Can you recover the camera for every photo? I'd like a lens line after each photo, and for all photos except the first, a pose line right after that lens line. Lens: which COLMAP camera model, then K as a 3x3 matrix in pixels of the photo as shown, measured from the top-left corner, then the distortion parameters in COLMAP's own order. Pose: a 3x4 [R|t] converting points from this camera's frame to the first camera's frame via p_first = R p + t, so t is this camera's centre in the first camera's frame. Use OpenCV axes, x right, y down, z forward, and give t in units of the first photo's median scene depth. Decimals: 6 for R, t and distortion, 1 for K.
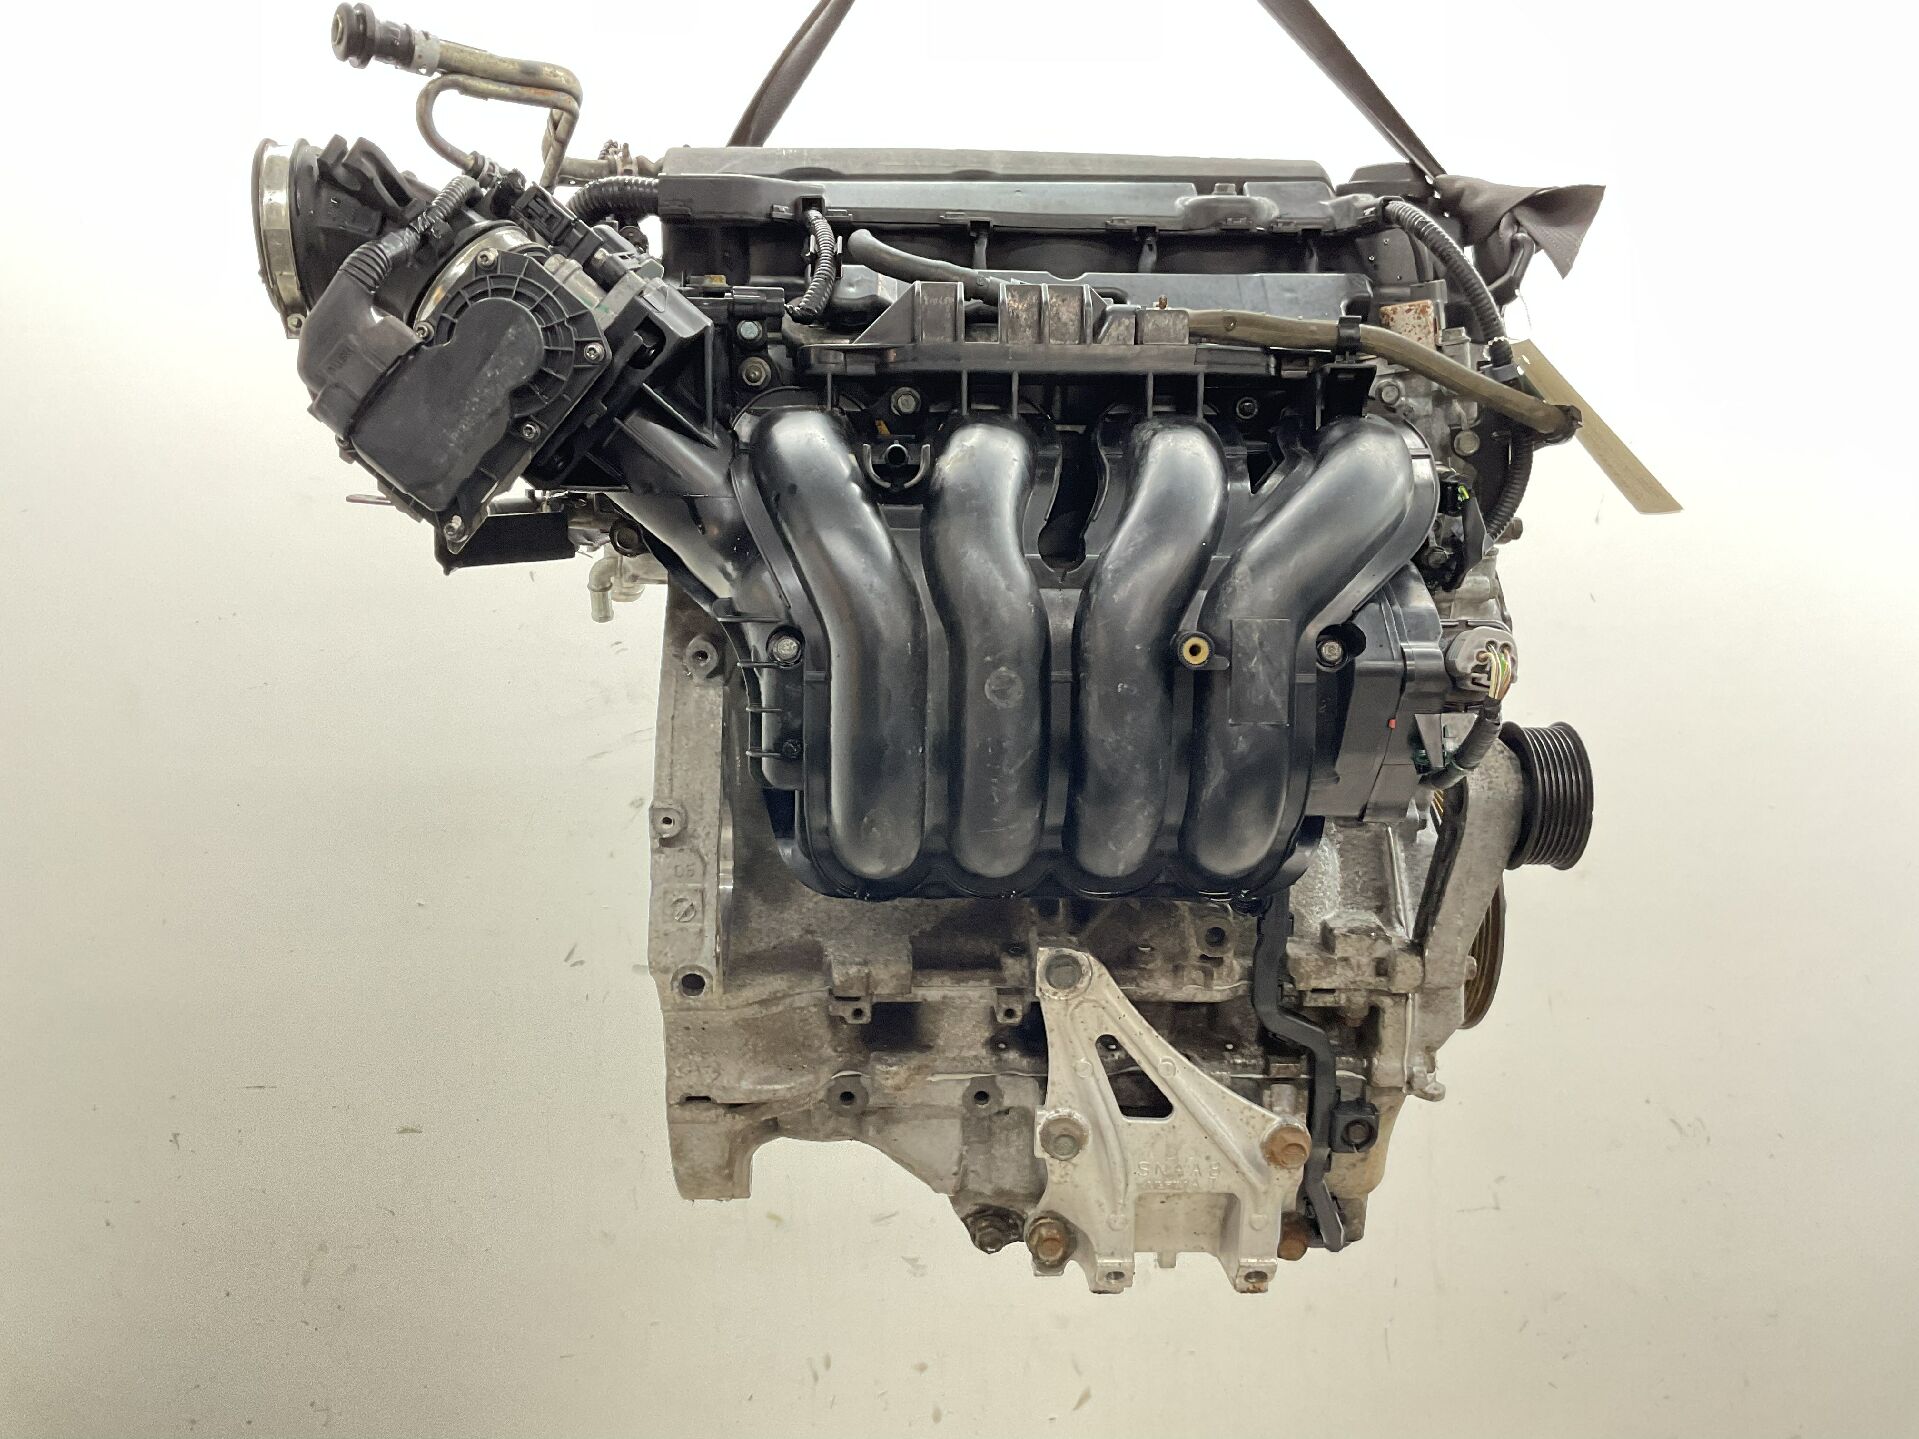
lens RADIAL K [[1602.8, 0, 959.5], [0, 1602.8, 719.5], [0, 0, 1]] dist [0.172001, -0.334656]
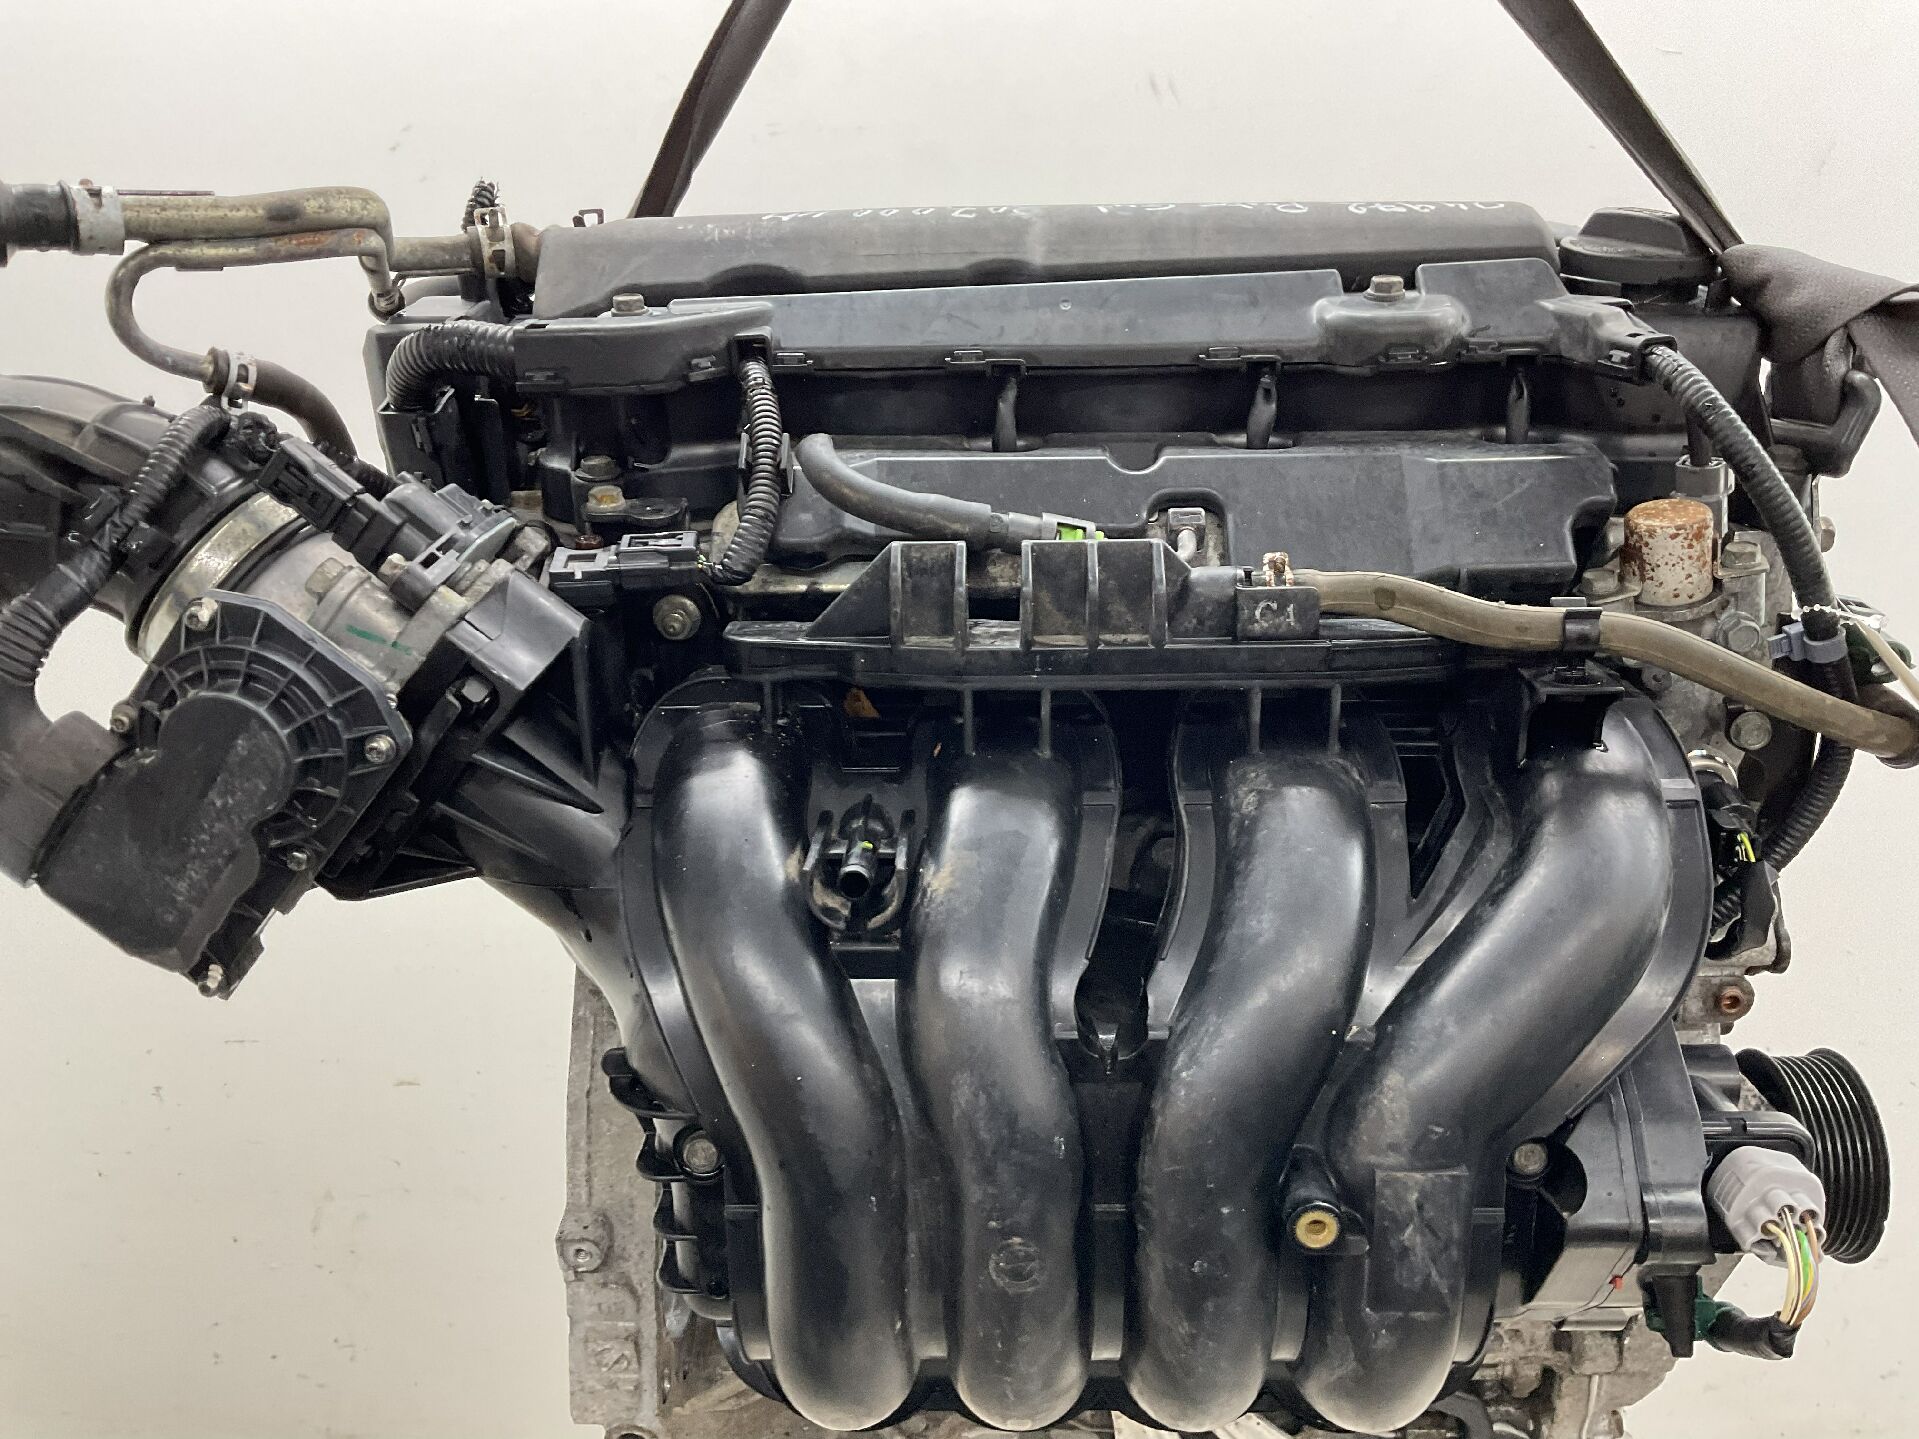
lens RADIAL K [[1599.2, 0, 959.5], [0, 1599.2, 719.5], [0, 0, 1]] dist [0.108204, -0.191674]
pose [[0.996492, -0.002325, -0.083651, 0.053068], [0.021581, 0.972942, 0.230040, -0.347236], [0.080853, -0.231039, 0.969579, 0.365219]]
